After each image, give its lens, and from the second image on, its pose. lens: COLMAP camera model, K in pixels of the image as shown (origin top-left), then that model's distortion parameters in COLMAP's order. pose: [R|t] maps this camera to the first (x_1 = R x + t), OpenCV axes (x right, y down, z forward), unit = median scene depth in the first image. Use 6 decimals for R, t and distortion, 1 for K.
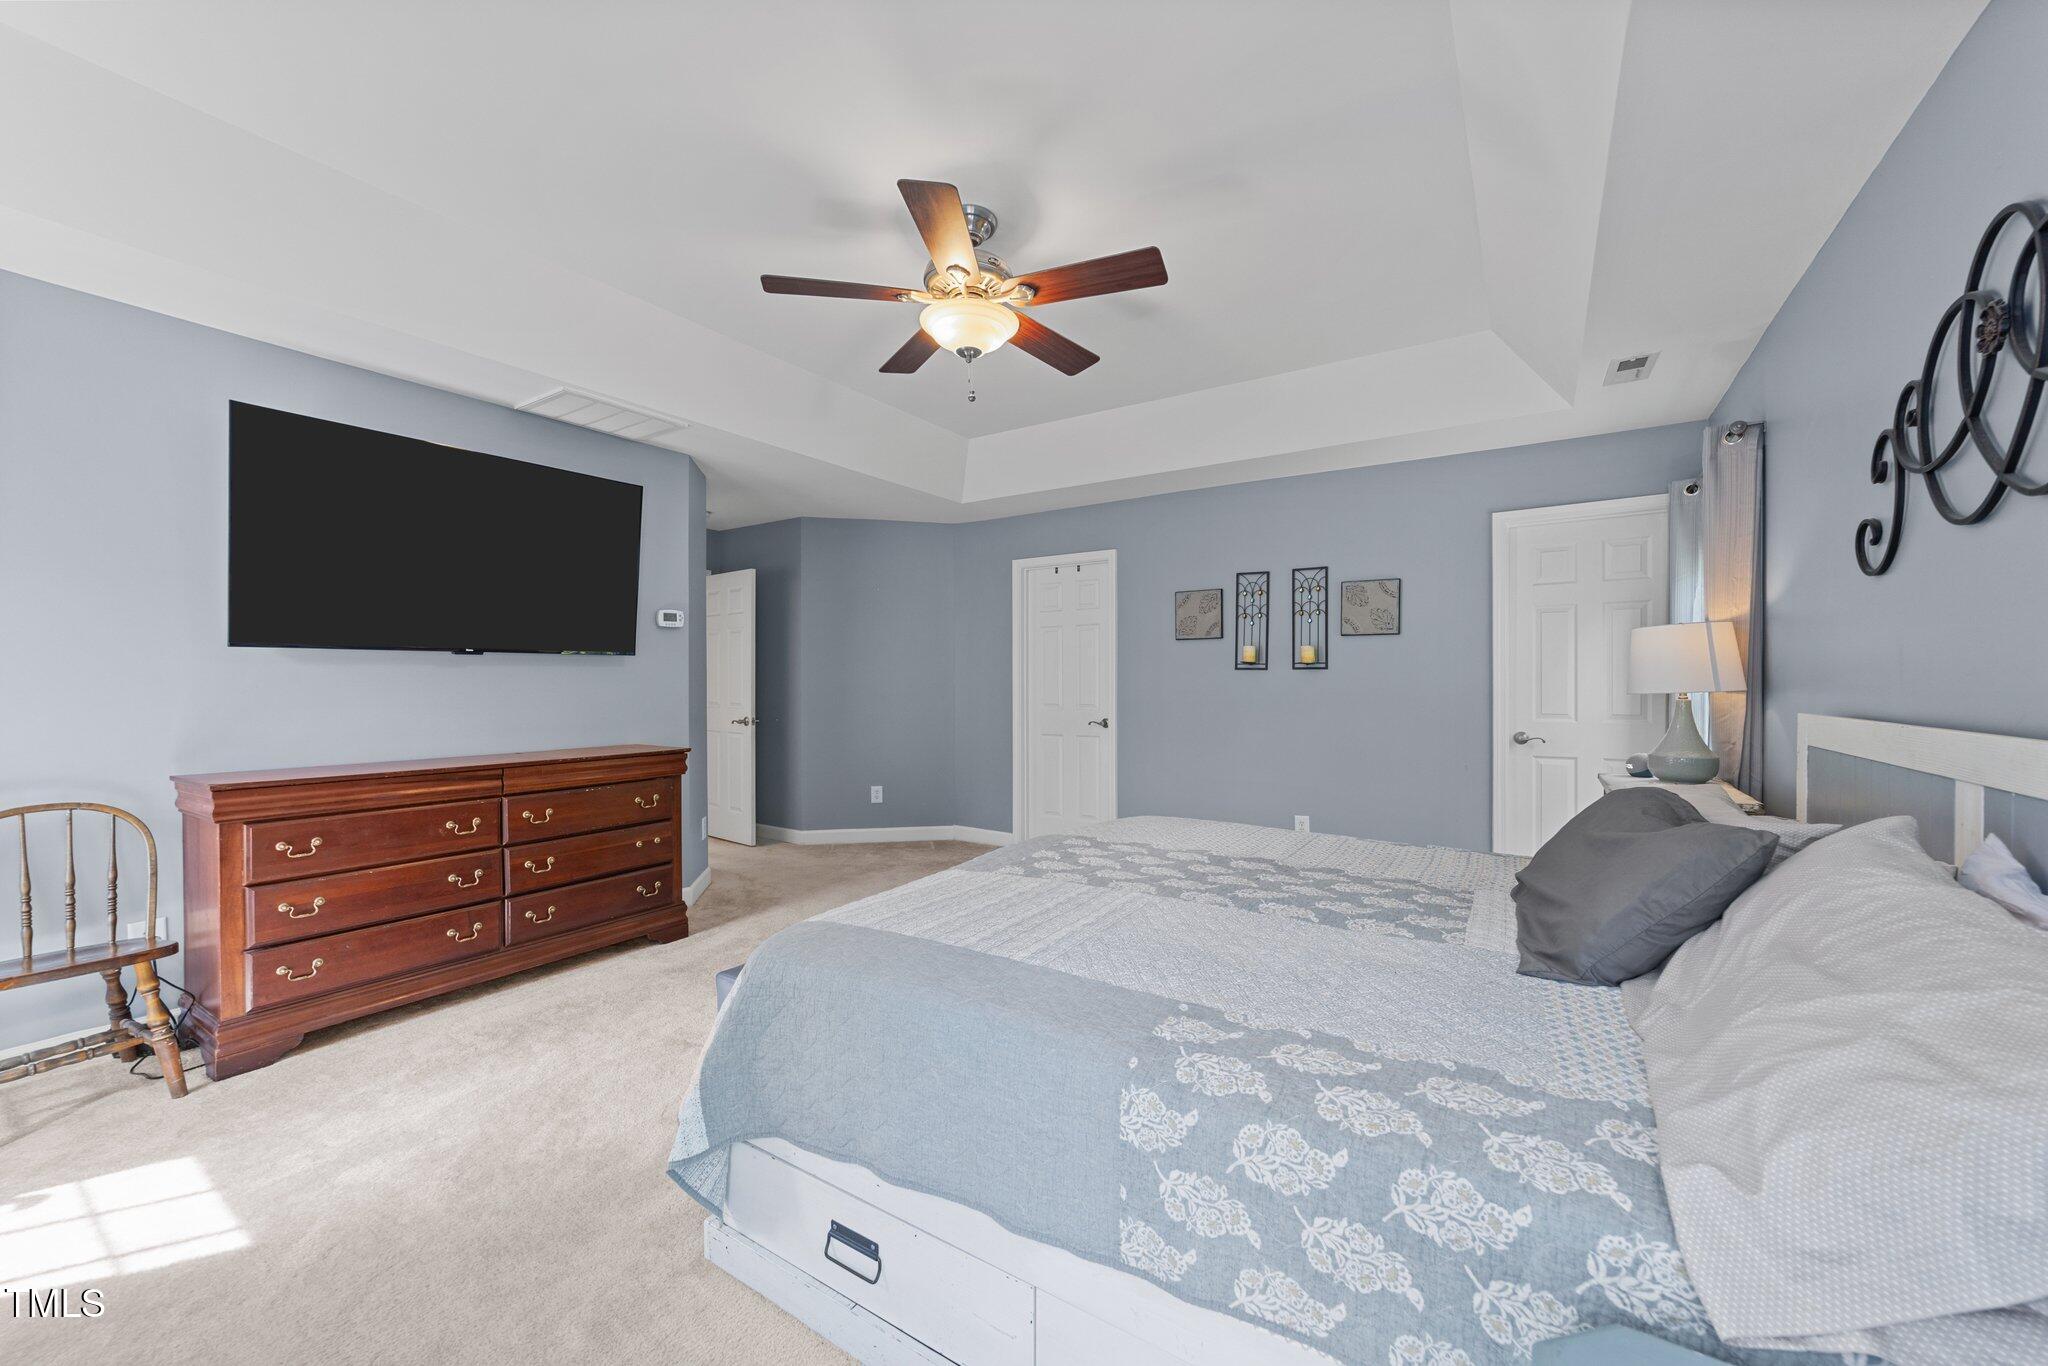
lens RADIAL K [[775.2, 0, 1022.3], [0, 775.2, 687.8], [0, 0, 1]] dist [-0.000257, -0.000008]
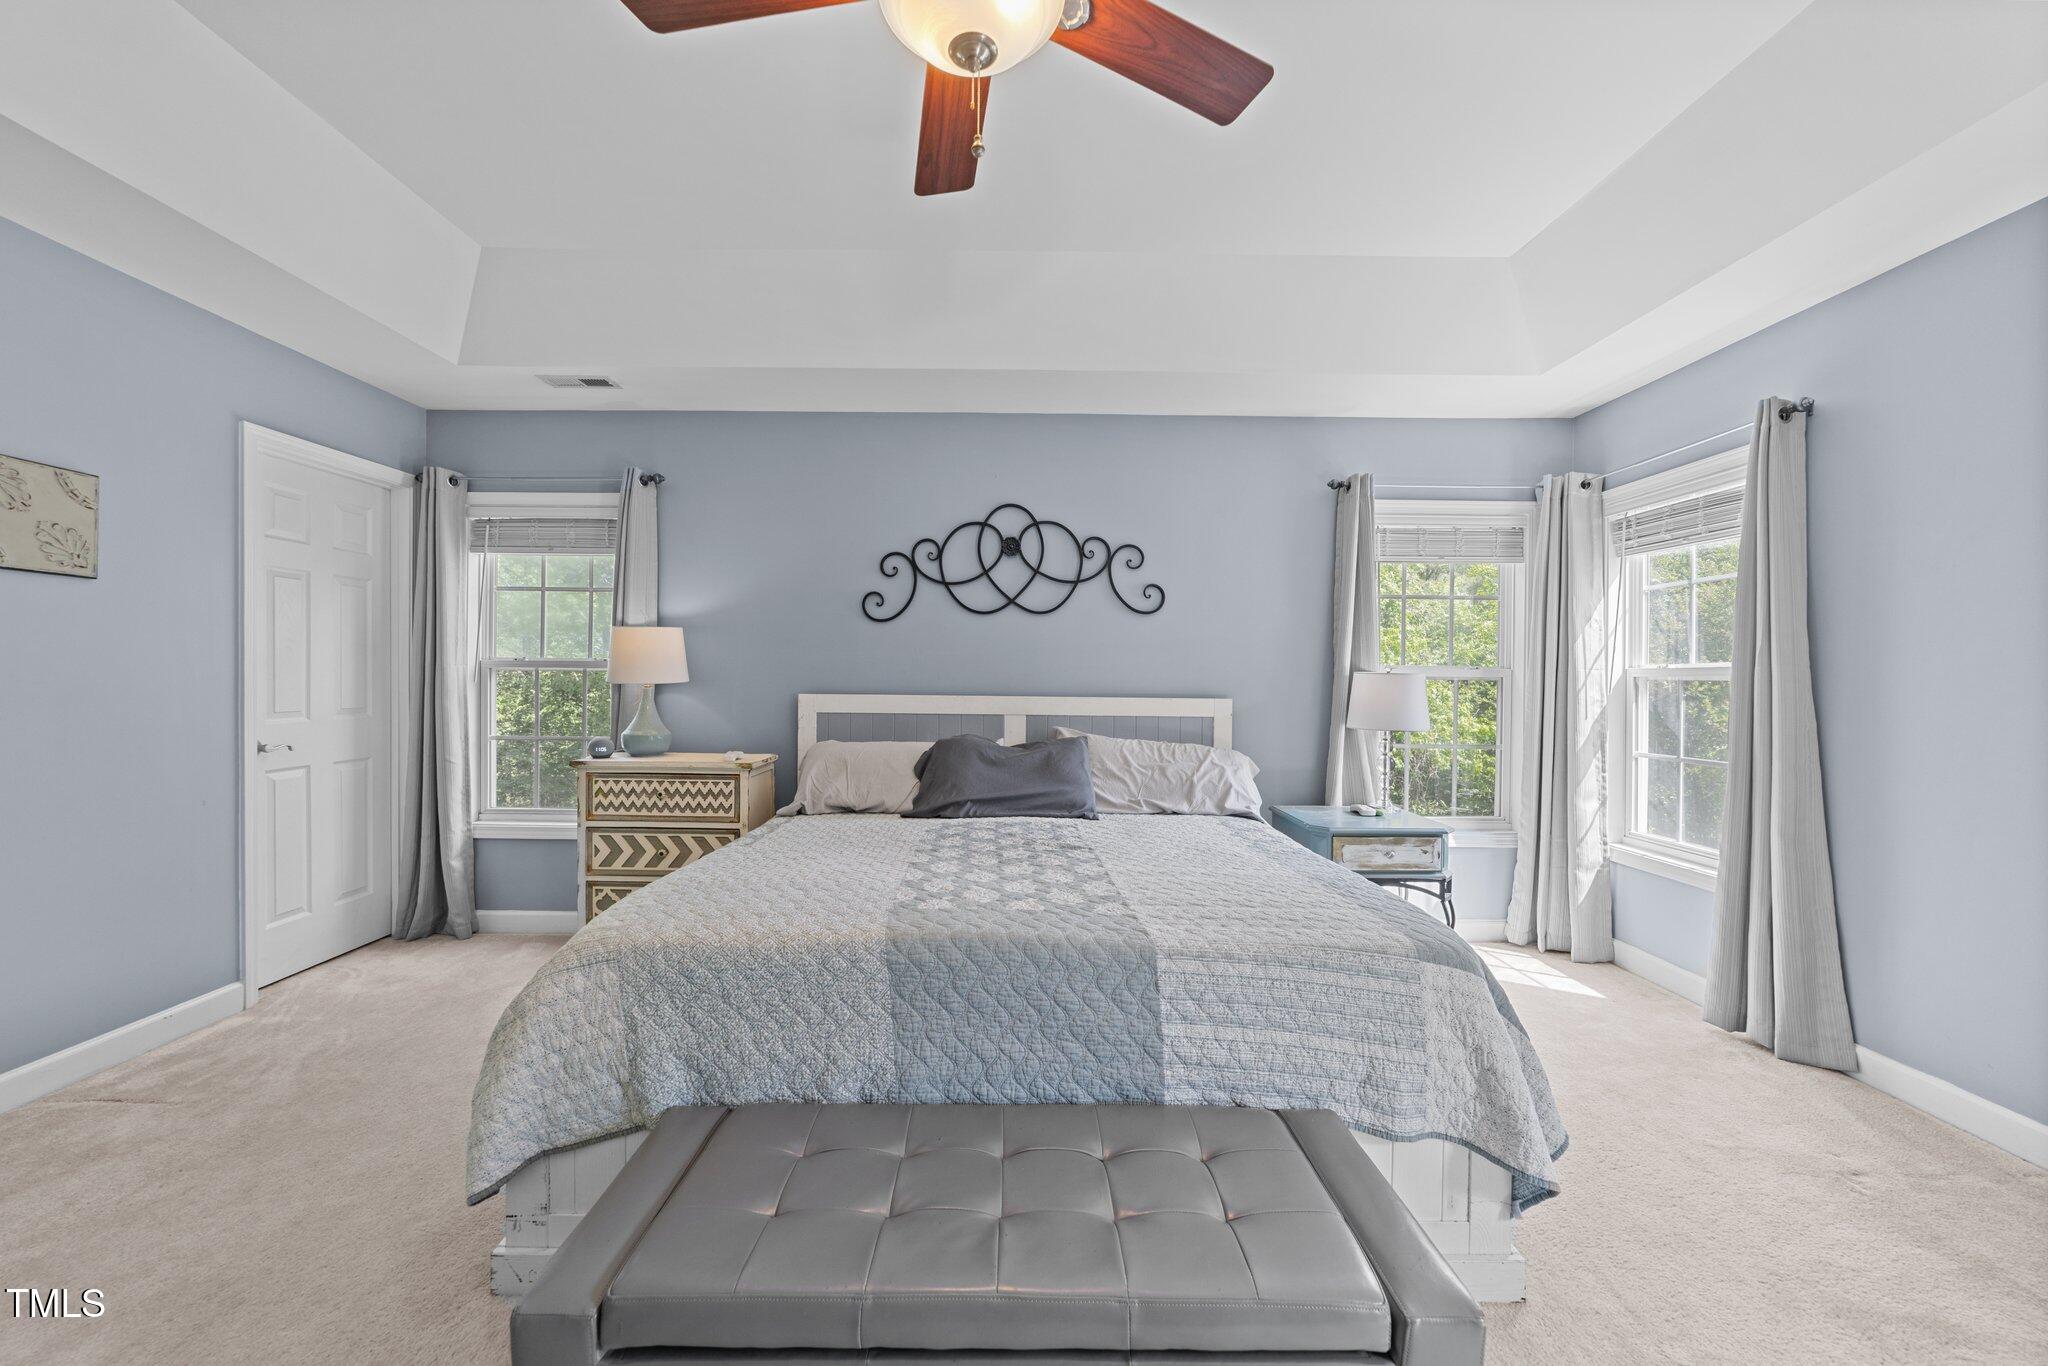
lens RADIAL K [[775.2, 0, 1018.5], [0, 775.2, 680.1], [0, 0, 1]] dist [-0.000257, -0.000008]
pose [[-0.548855, -0.010838, 0.835847, -0.399393], [-0.006470, 0.999941, 0.008717, -0.010570], [-0.835892, -0.000624, -0.548893, 0.965124]]
